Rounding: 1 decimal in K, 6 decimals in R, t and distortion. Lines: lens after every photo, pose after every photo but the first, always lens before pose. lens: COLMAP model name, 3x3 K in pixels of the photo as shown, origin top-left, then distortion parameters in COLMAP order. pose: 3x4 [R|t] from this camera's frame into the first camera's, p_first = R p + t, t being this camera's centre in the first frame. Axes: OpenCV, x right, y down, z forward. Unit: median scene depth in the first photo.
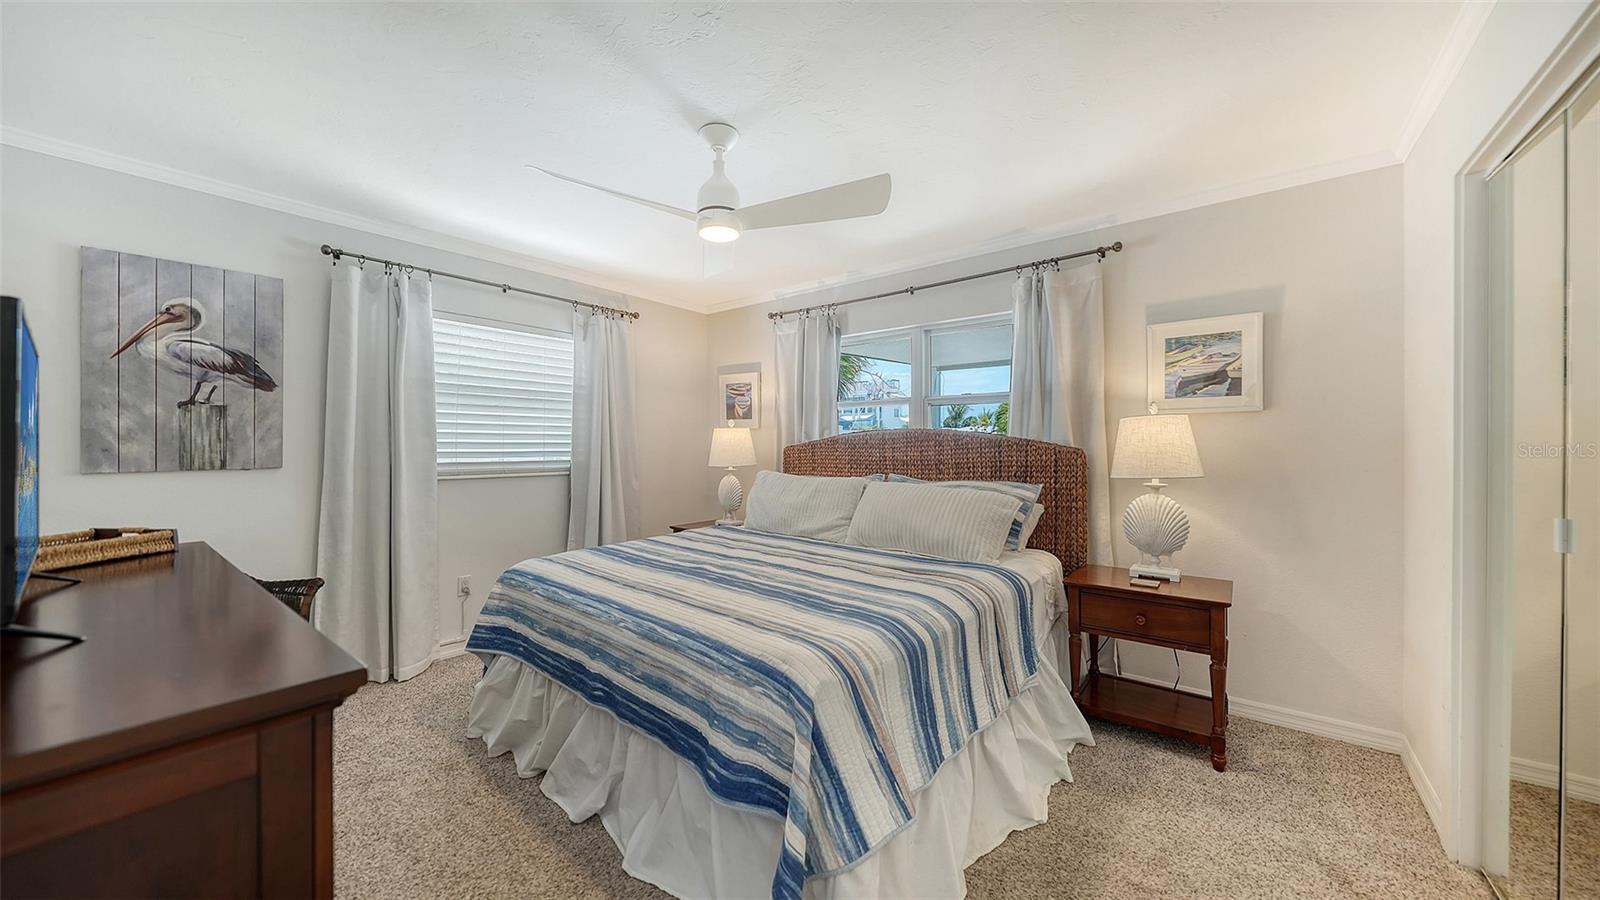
lens RADIAL K [[554.6, 0, 793.4], [0, 554.6, 442.9], [0, 0, 1]] dist [-0.005928, -0.000028]
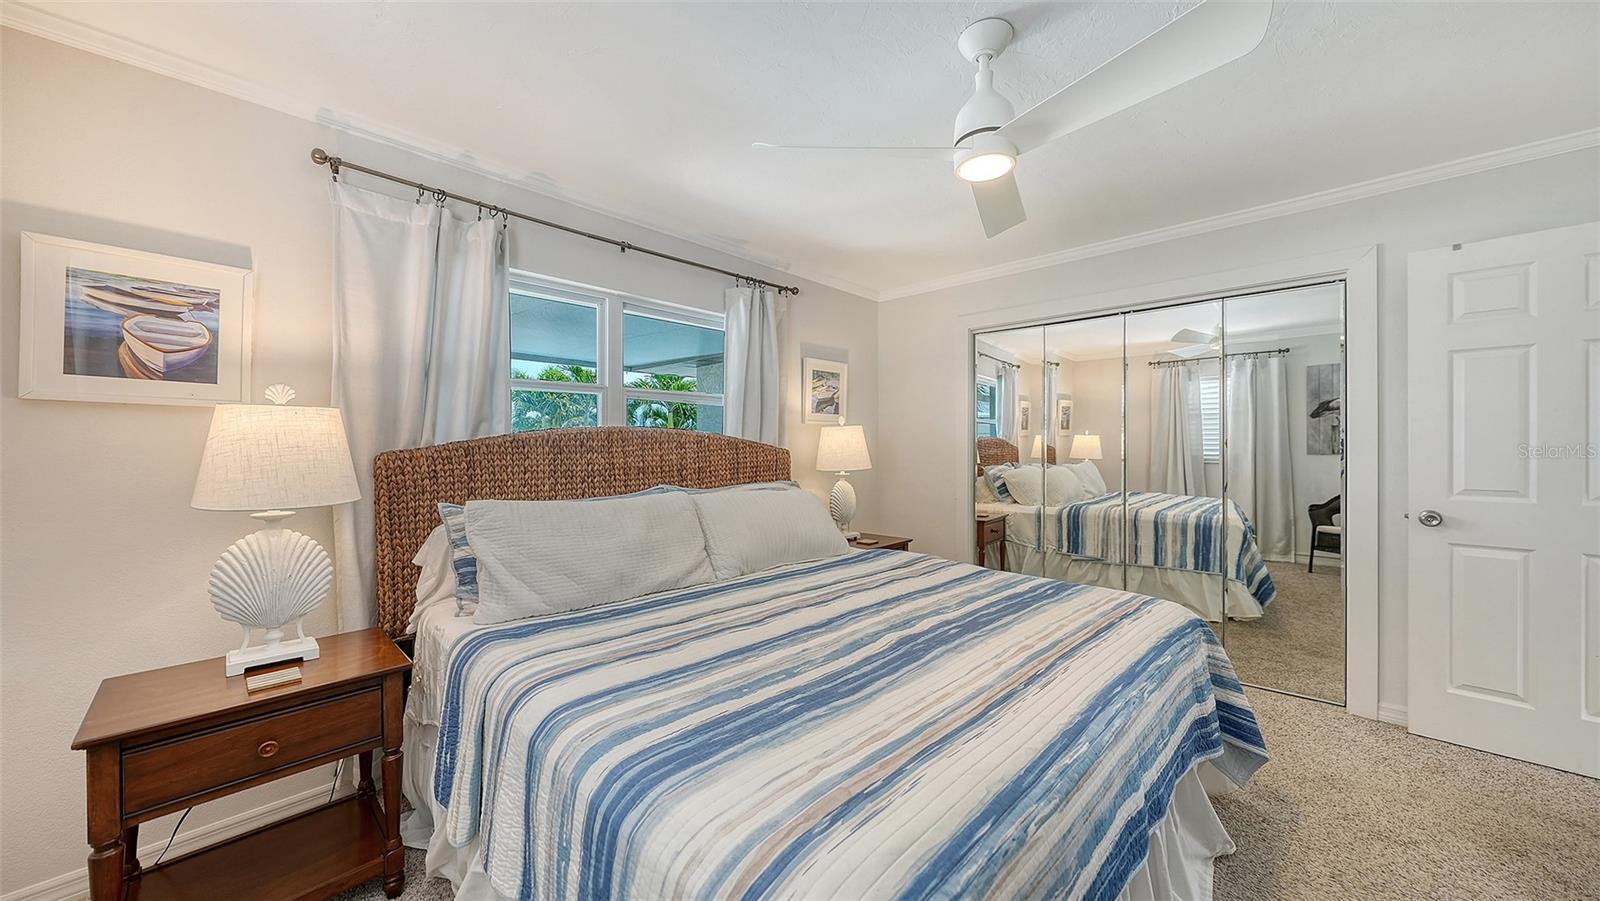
lens RADIAL K [[554.6, 0, 793.4], [0, 554.6, 443.4], [0, 0, 1]] dist [-0.005928, -0.000028]
pose [[0.082704, 0.005338, 0.996560, -0.683953], [0.001577, 0.999984, -0.005488, 0.003490], [-0.996573, 0.002025, 0.082694, 0.899221]]
